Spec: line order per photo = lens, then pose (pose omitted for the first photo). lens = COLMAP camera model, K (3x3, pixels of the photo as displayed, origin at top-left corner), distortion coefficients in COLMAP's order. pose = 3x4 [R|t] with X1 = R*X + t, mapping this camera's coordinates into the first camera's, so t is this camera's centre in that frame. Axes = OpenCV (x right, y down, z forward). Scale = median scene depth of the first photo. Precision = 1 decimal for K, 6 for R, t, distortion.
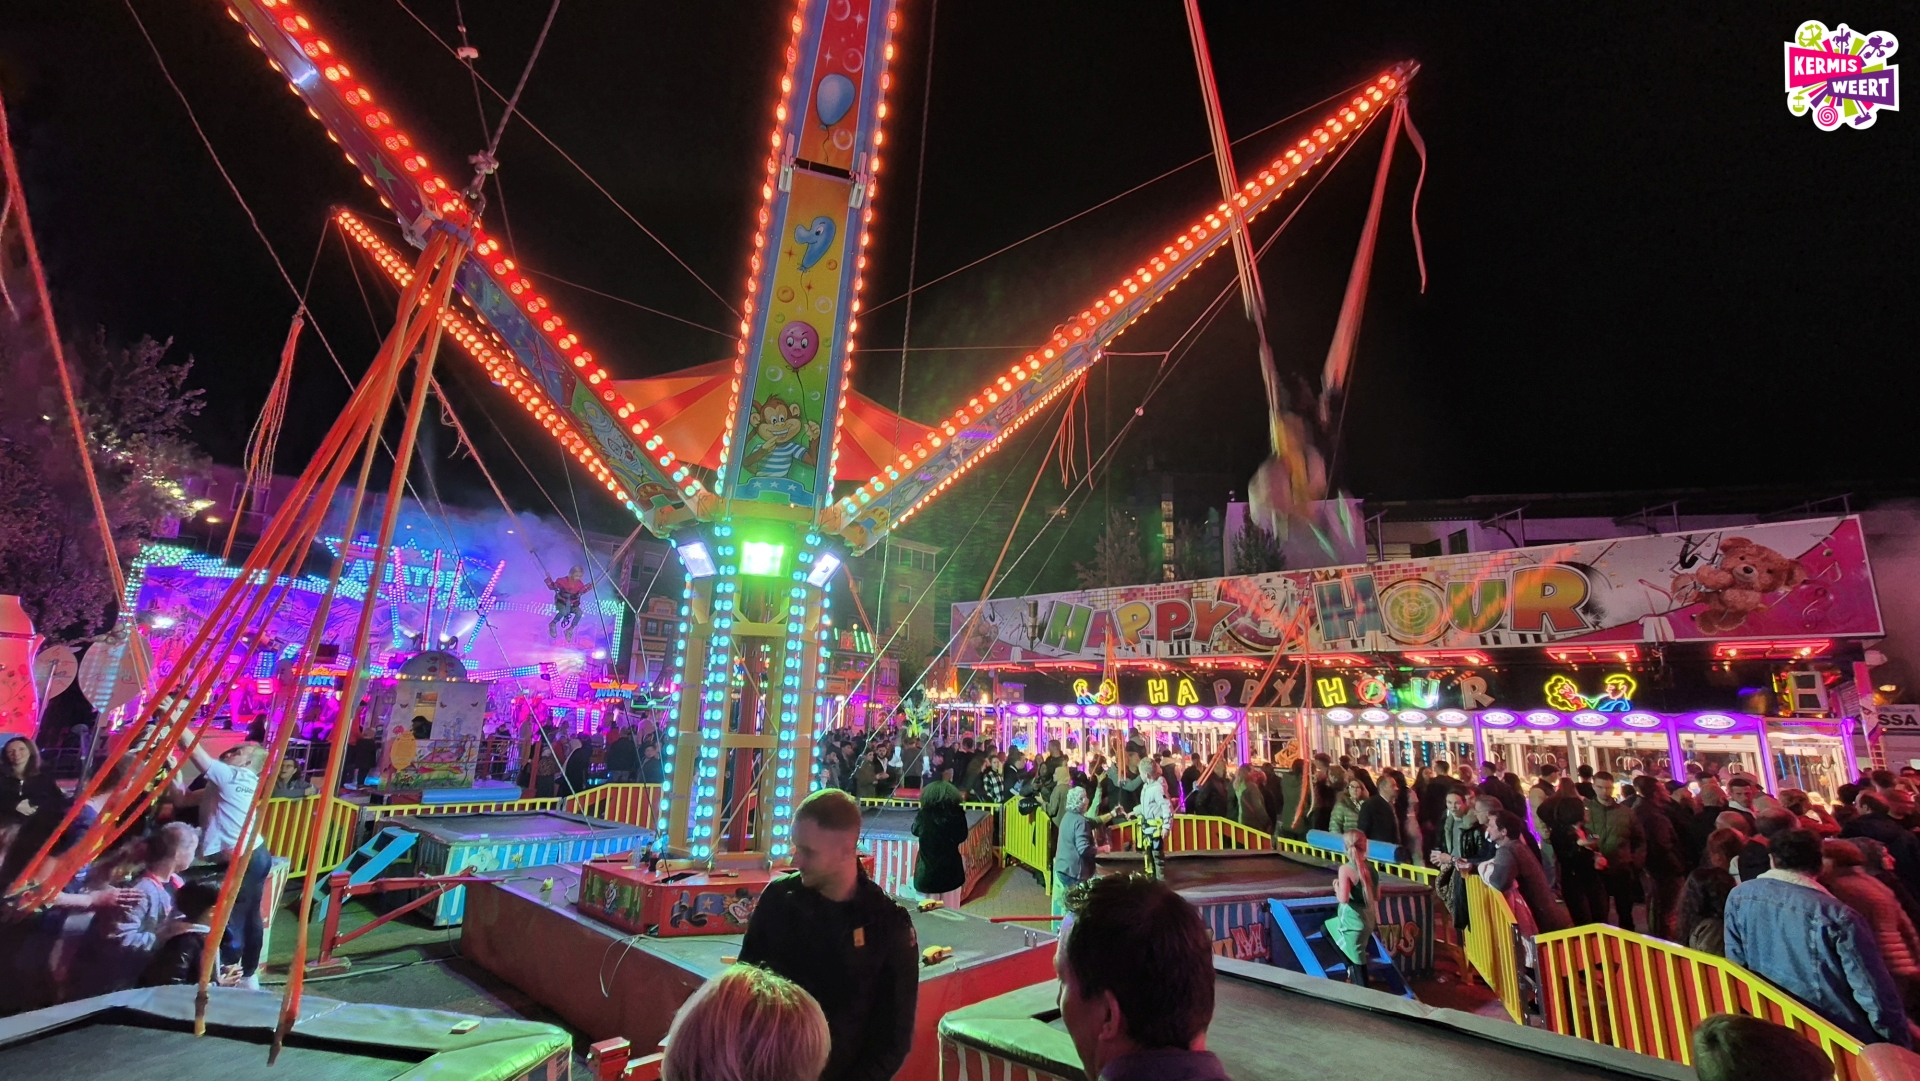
lens RADIAL K [[773.7, 0, 960.0], [0, 773.7, 540.5], [0, 0, 1]] dist [0.001452, 0.001141]
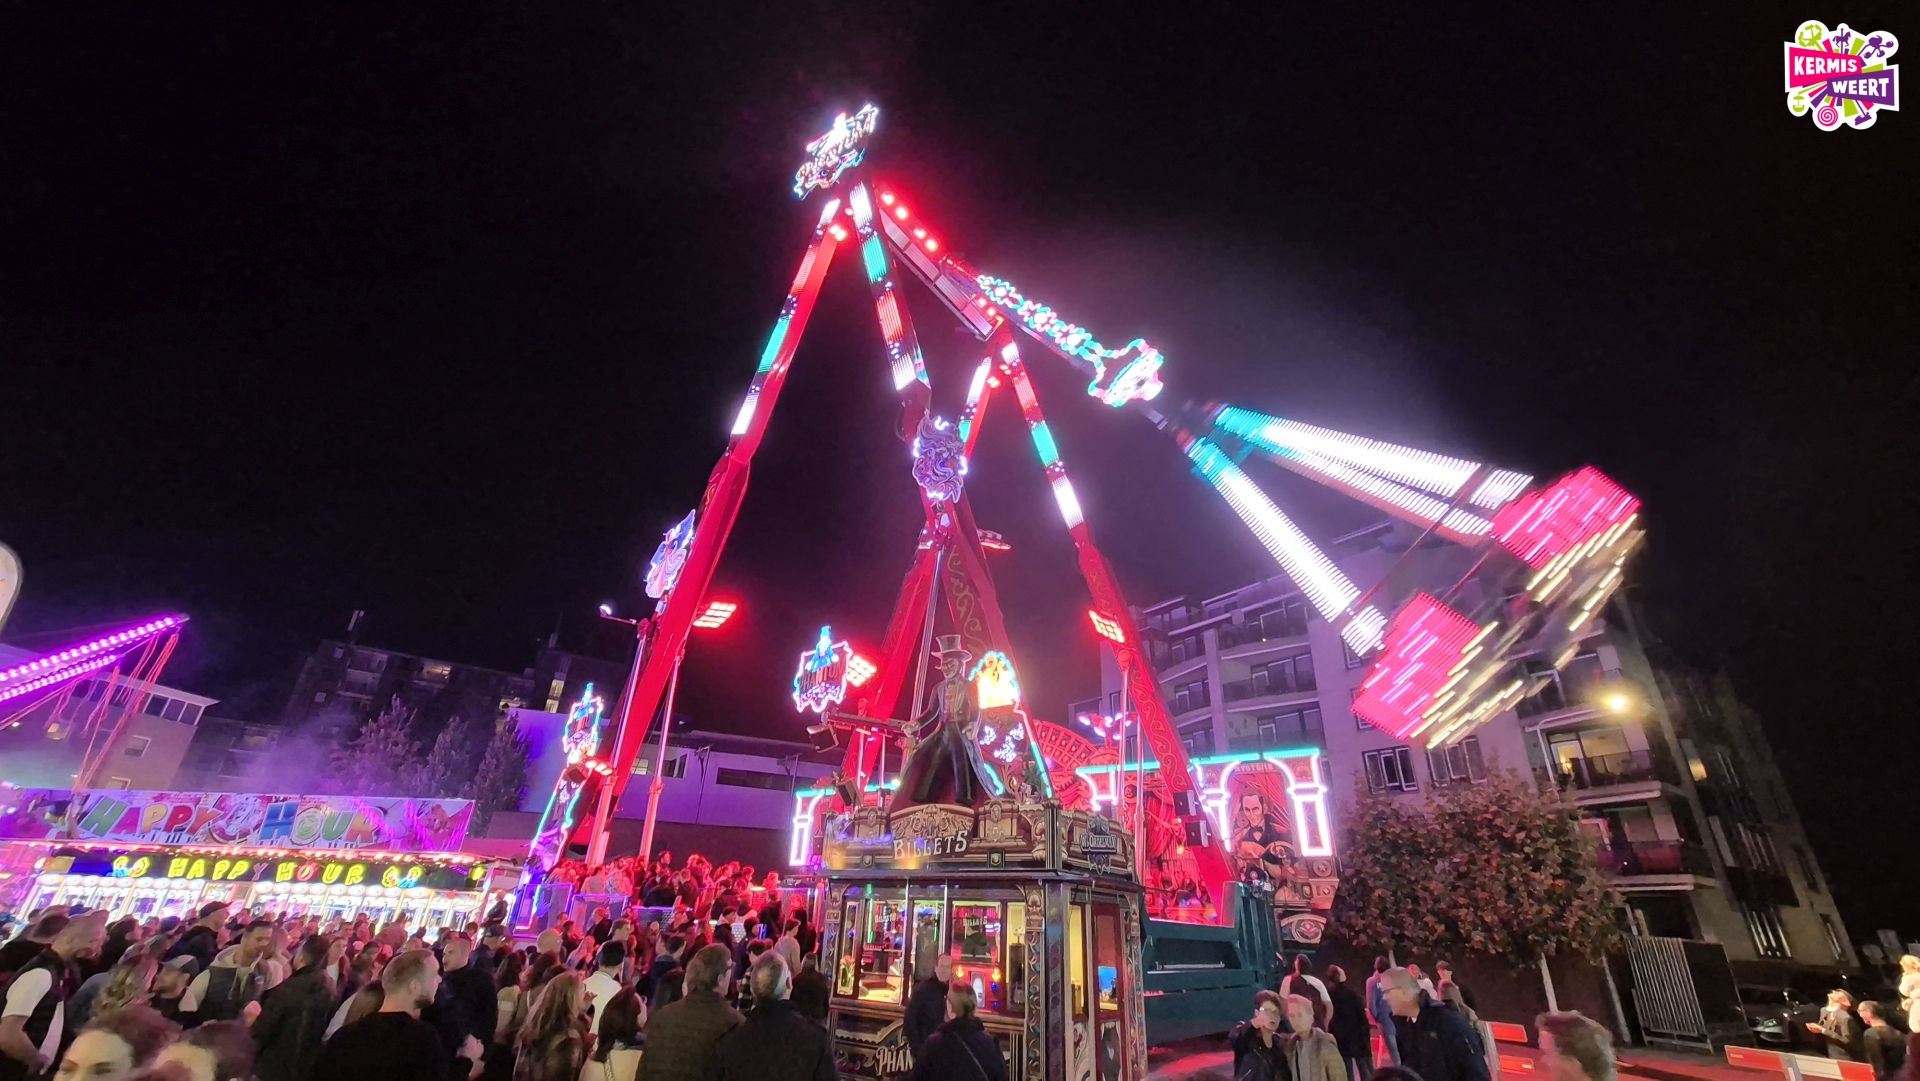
lens RADIAL K [[773.7, 0, 960.0], [0, 773.7, 540.5], [0, 0, 1]] dist [0.001452, 0.001141]
pose [[0.797626, 0.271266, 0.538708, 0.466625], [-0.149059, 0.954106, -0.259738, -0.220909], [-0.584443, 0.126875, 0.801455, -1.050569]]
